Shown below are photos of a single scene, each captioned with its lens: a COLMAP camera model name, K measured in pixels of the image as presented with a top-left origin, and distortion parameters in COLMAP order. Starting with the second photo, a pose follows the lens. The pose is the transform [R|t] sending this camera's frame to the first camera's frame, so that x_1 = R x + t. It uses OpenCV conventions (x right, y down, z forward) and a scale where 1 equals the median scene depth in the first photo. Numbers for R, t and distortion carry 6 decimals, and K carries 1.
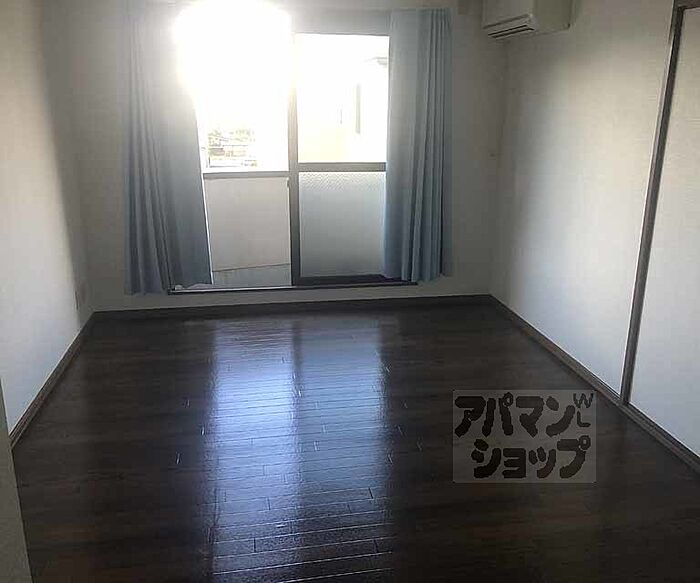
lens RADIAL K [[634.6, 0, 350.7], [0, 634.6, 294.9], [0, 0, 1]] dist [0.002316, 0.000000]
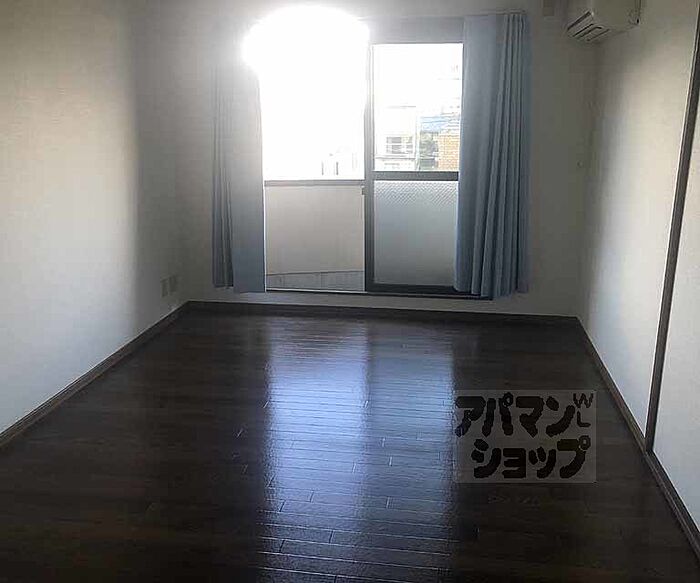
lens RADIAL K [[634.6, 0, 346.7], [0, 634.6, 287.3], [0, 0, 1]] dist [0.002316, 0.000000]
pose [[0.936768, 0.071917, -0.342480, 0.236716], [-0.079080, 0.996844, -0.006978, -0.011655], [0.340898, 0.033620, 0.939499, 0.031893]]
